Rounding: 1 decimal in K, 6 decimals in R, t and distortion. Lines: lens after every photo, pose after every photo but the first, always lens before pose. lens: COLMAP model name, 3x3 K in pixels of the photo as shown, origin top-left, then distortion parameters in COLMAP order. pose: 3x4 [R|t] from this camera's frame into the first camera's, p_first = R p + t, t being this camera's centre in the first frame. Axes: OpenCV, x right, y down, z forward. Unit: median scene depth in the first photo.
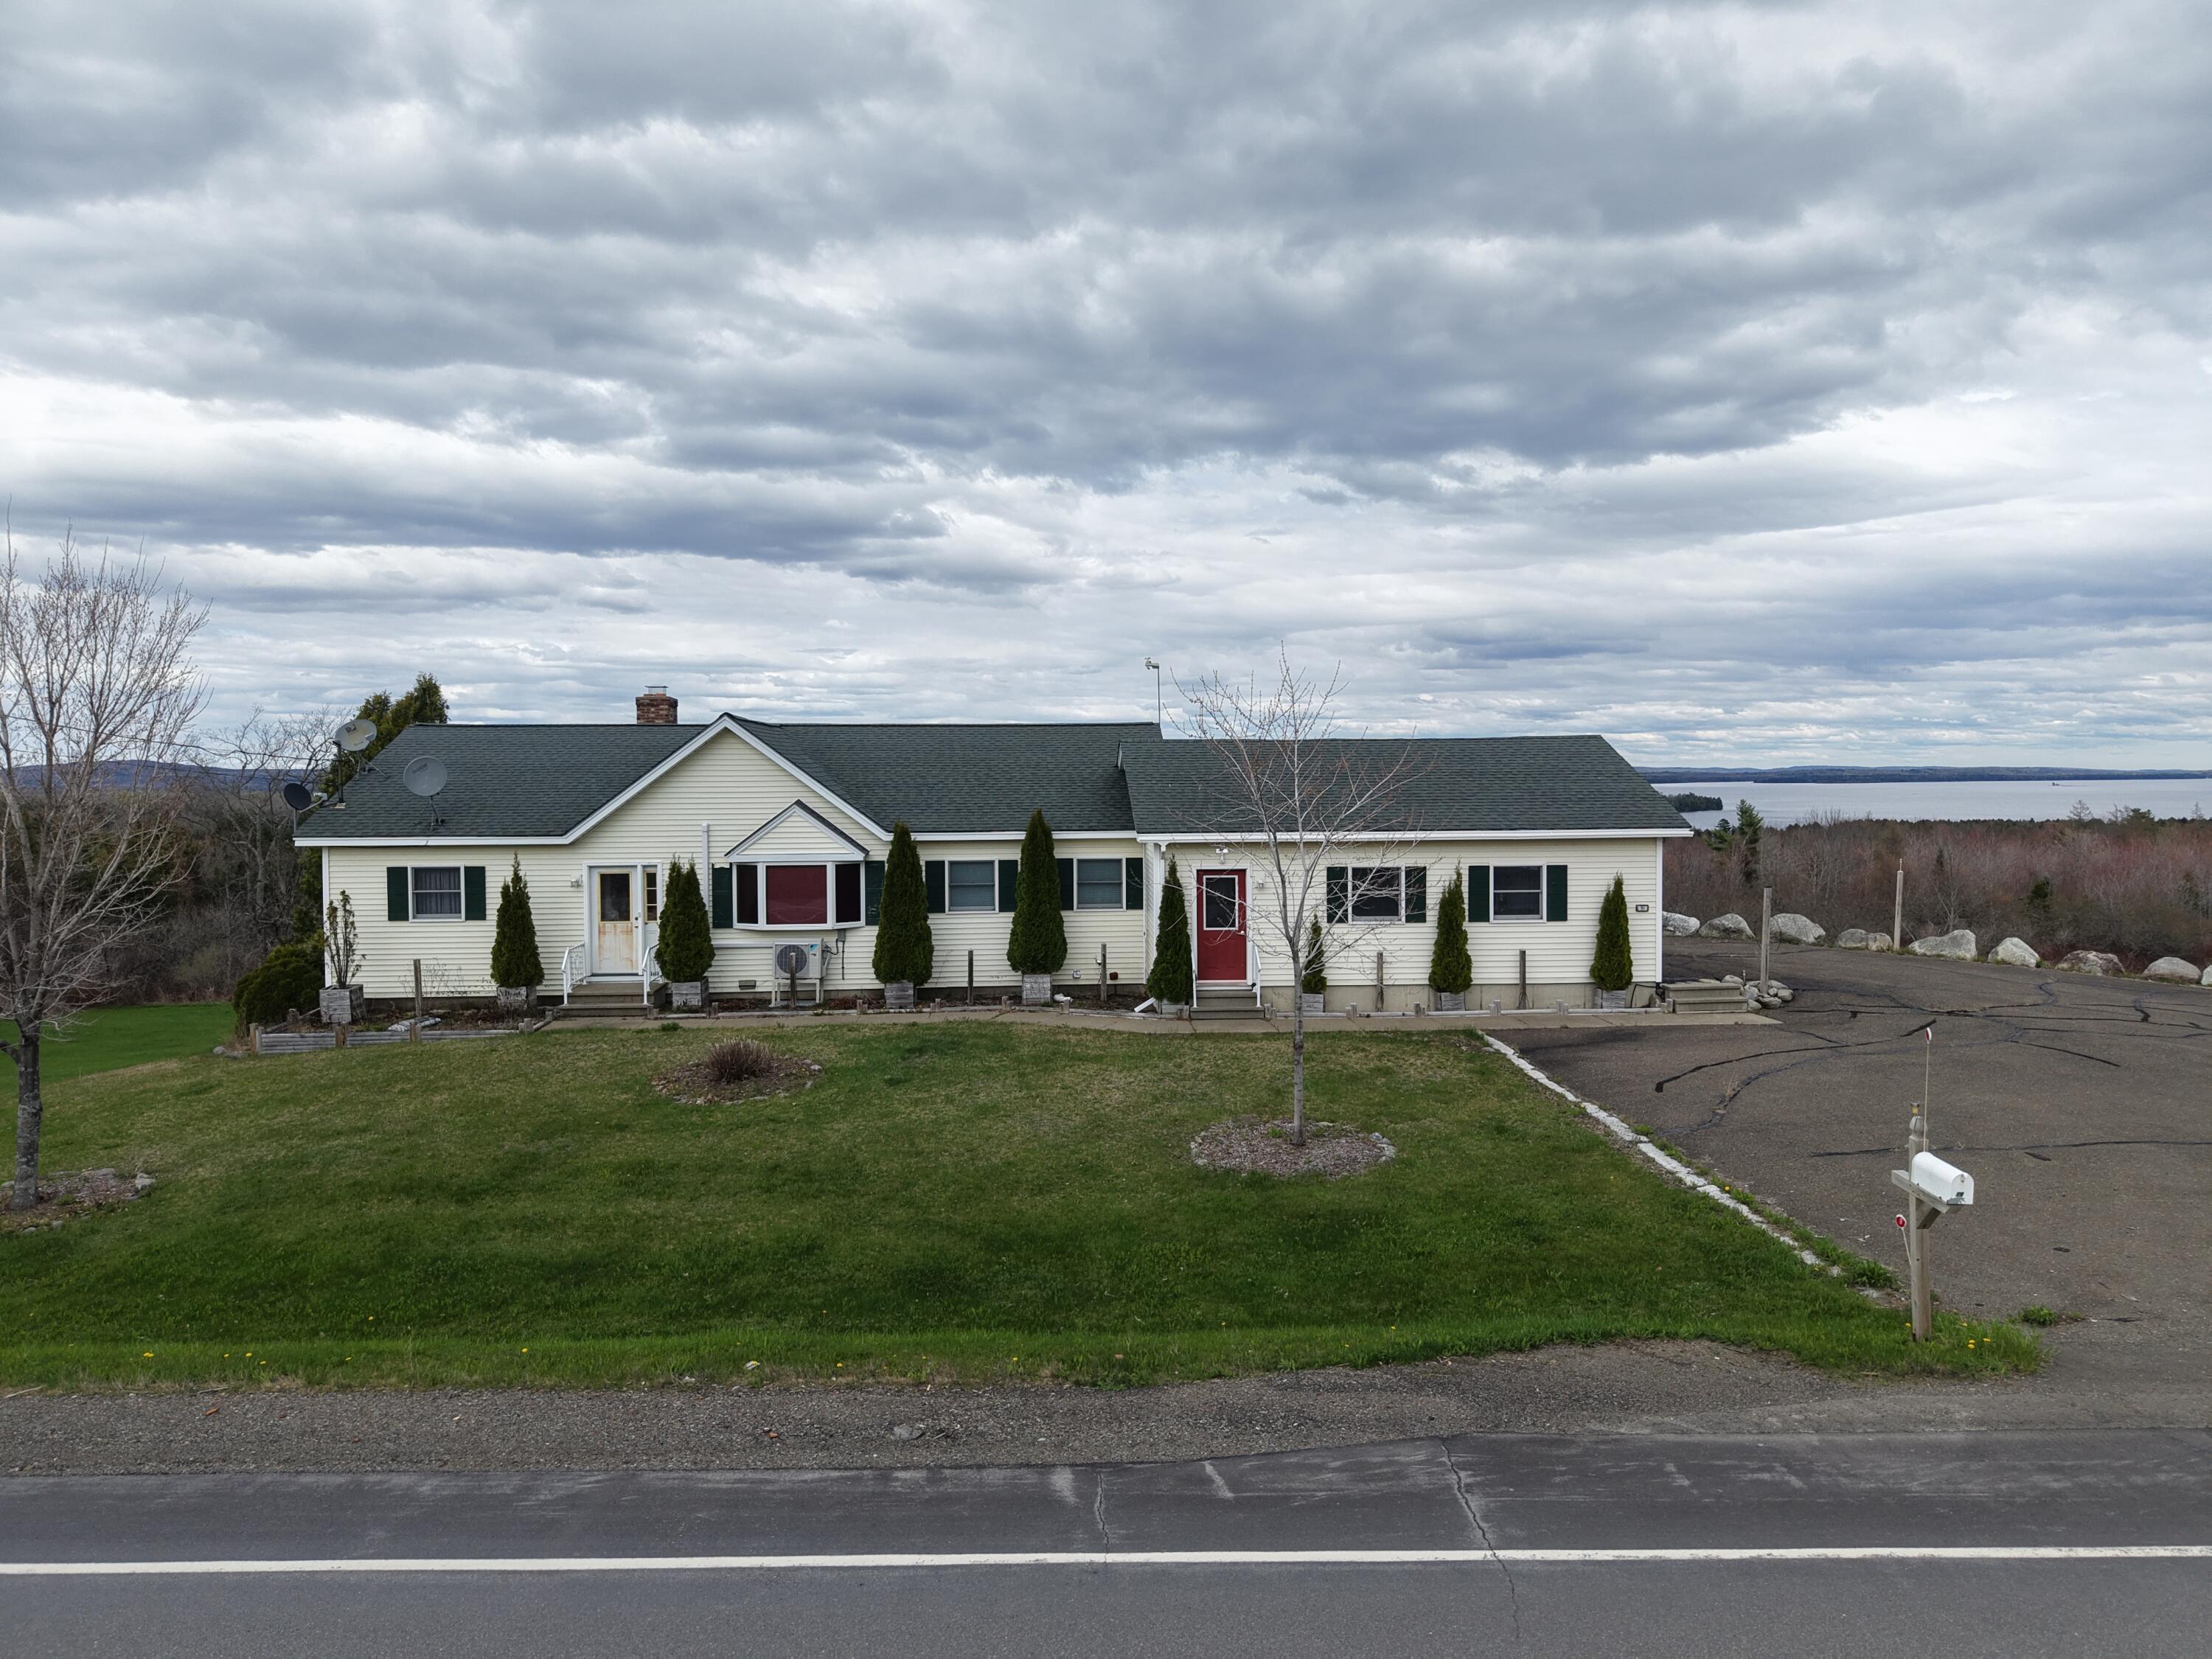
lens RADIAL K [[1524.8, 0, 1116.3], [0, 1524.8, 810.9], [0, 0, 1]] dist [0.005935, -0.005561]
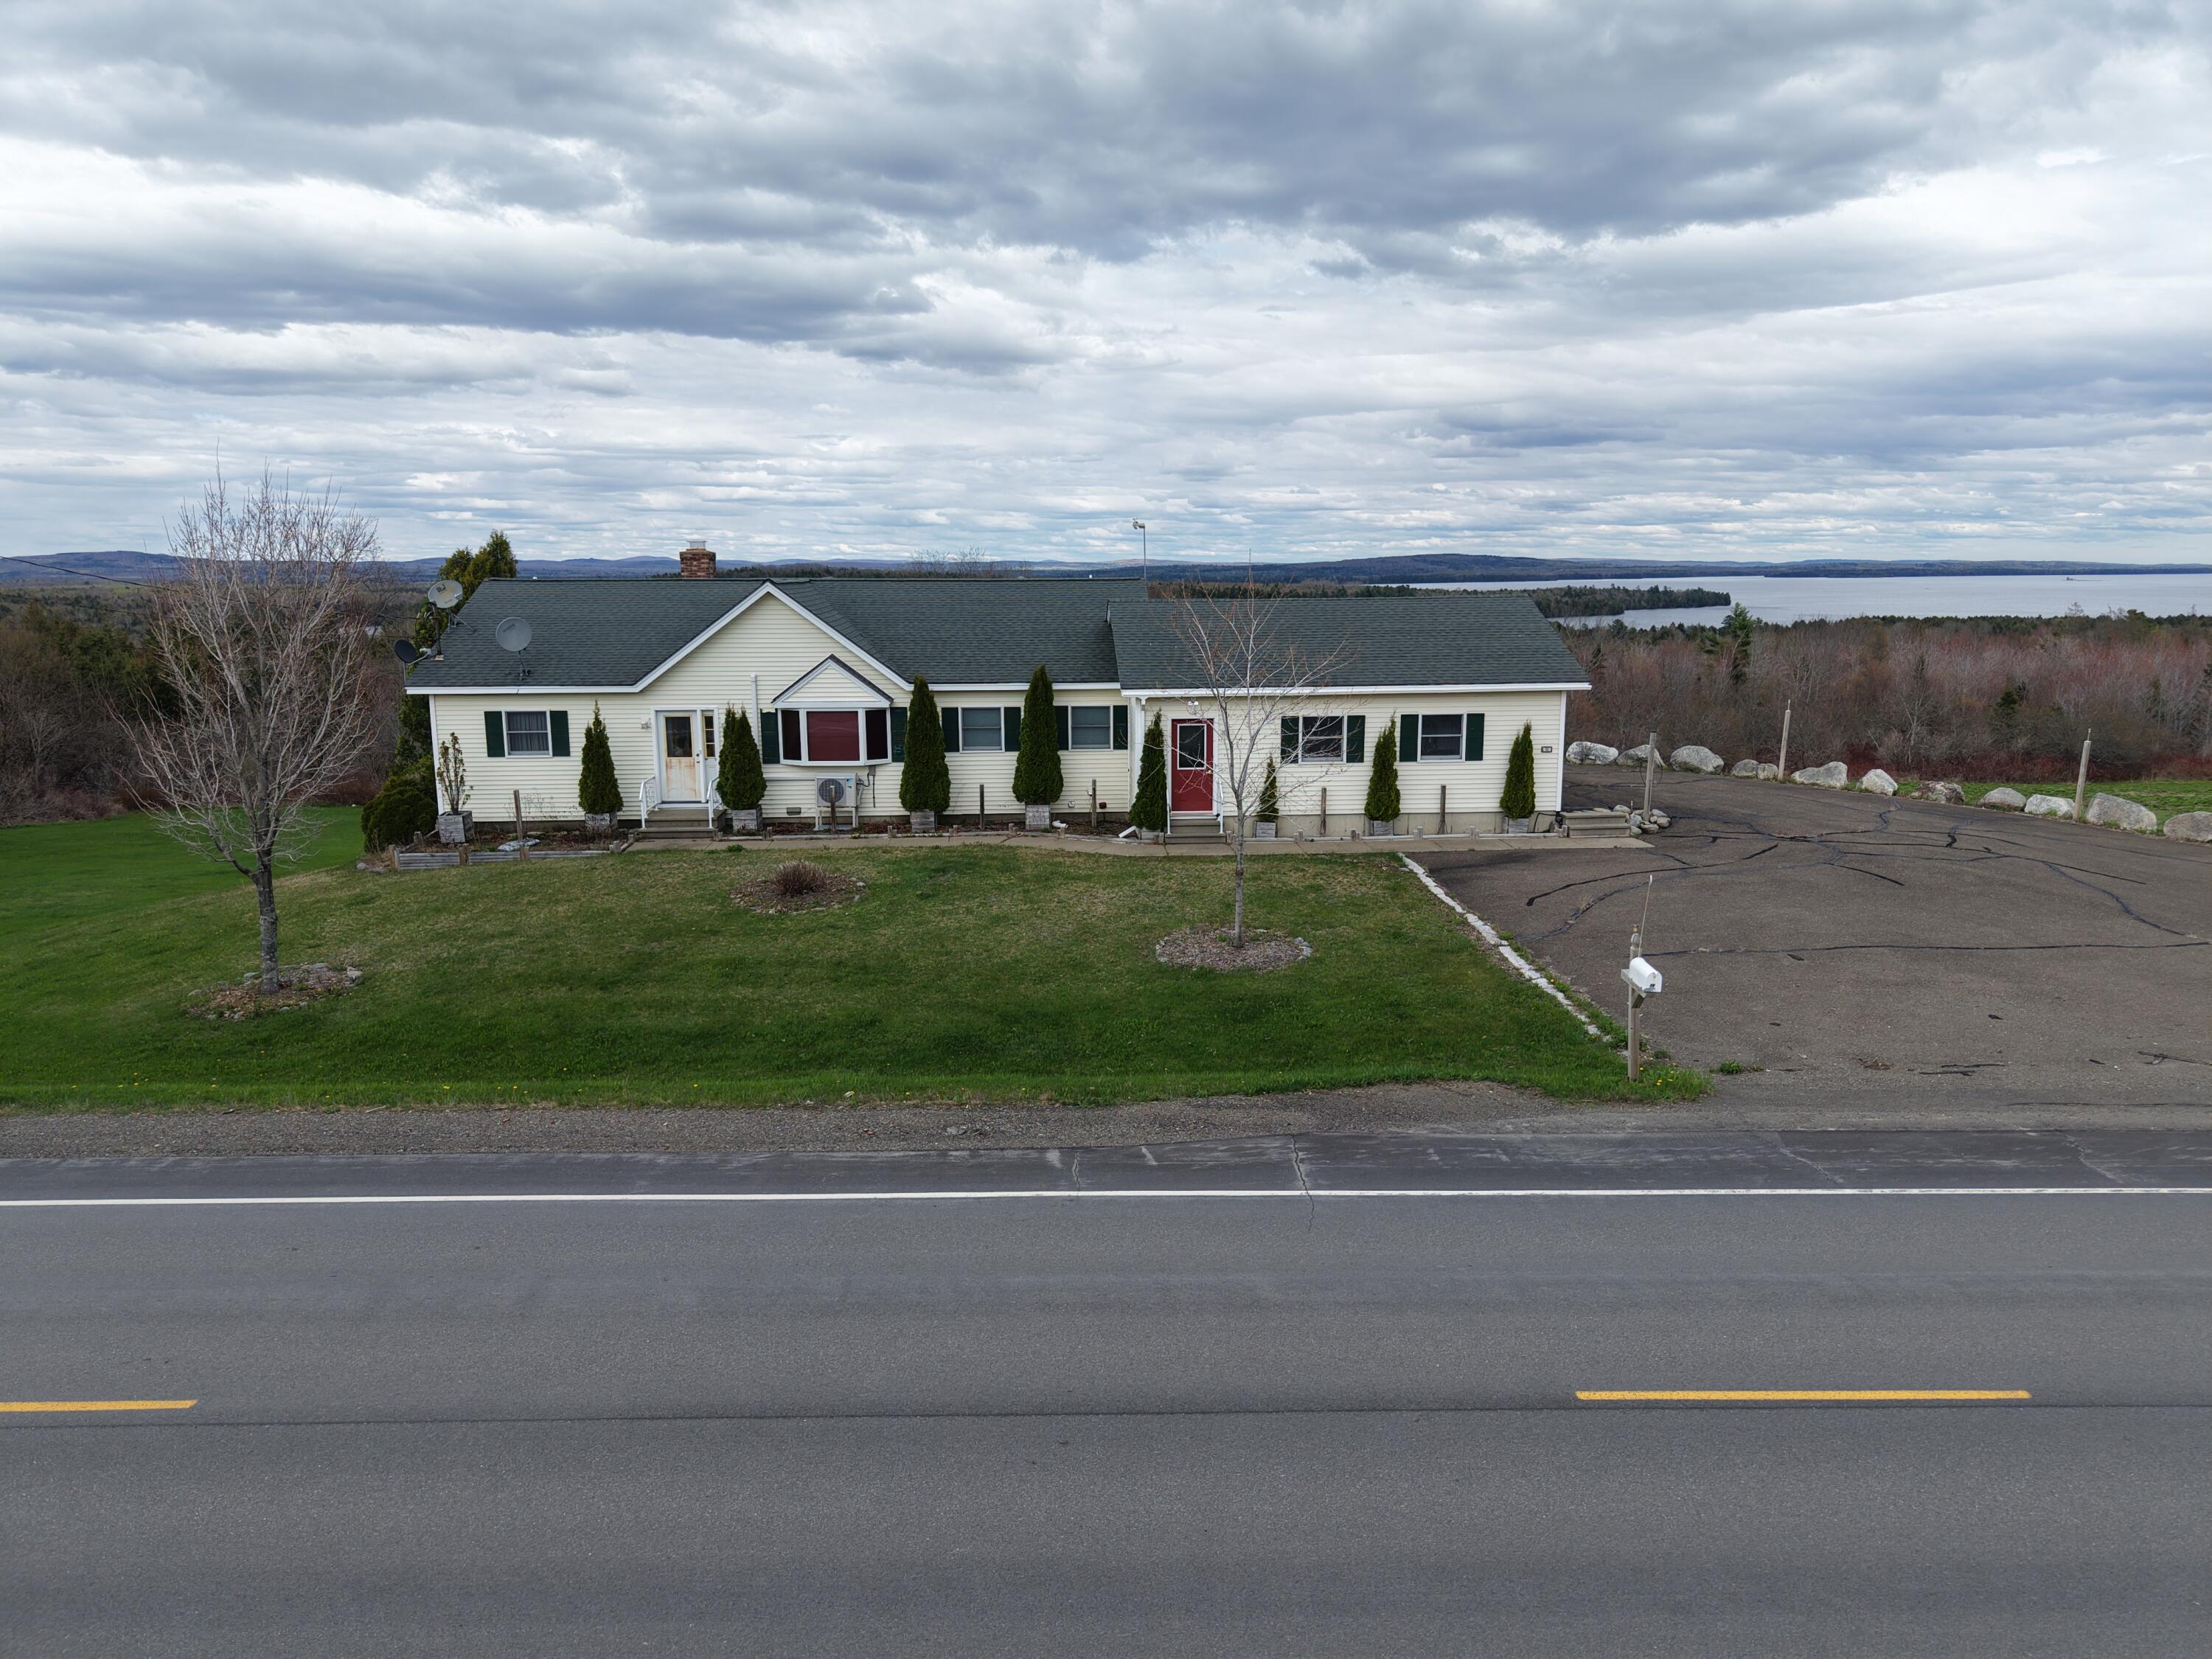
lens RADIAL K [[1522.4, 0, 1110.9], [0, 1522.4, 831.9], [0, 0, 1]] dist [0.023031, -0.030292]
pose [[0.999988, 0.001106, -0.004859, 0.011438], [-0.000379, 0.989123, 0.147092, -0.047850], [0.004969, -0.147088, 0.989111, -0.187406]]
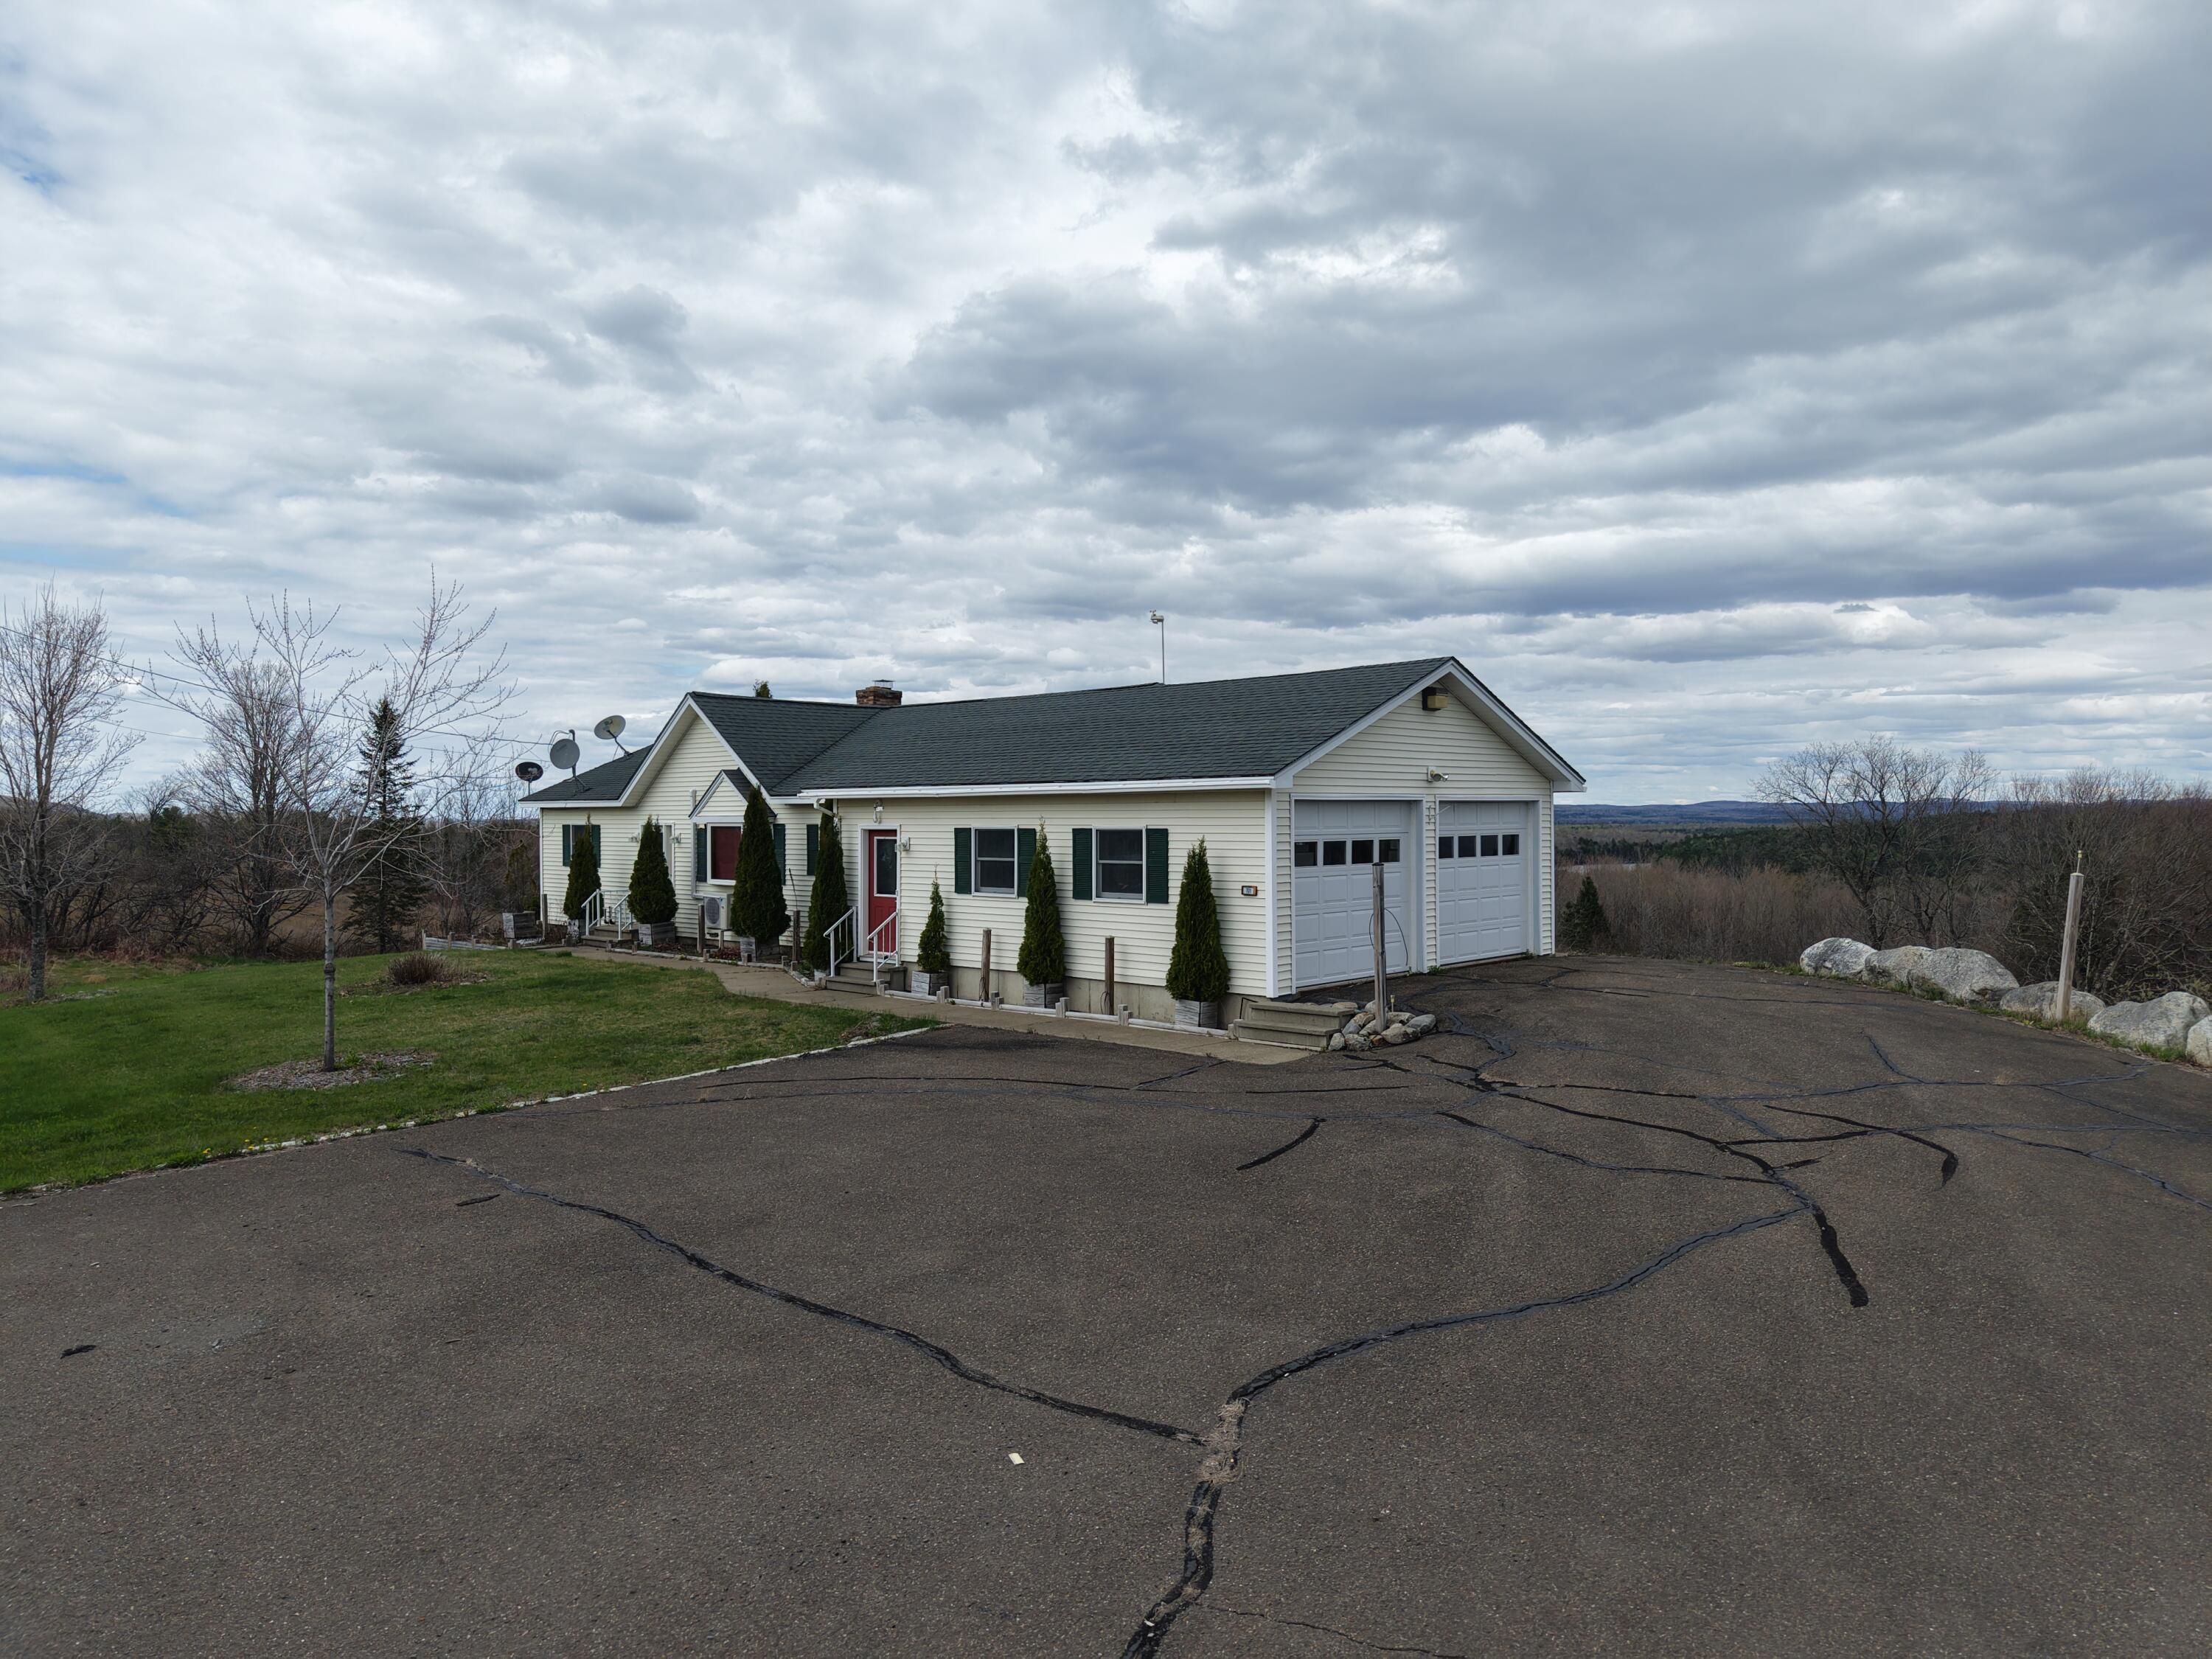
lens RADIAL K [[1510.7, 0, 1046.8], [0, 1510.7, 856.8], [0, 0, 1]] dist [0.003913, 0.005246]
pose [[0.675006, 0.022277, -0.737476, 0.799054], [-0.017003, 0.999748, 0.014637, 0.039971], [0.737617, 0.002660, 0.675215, 0.470822]]
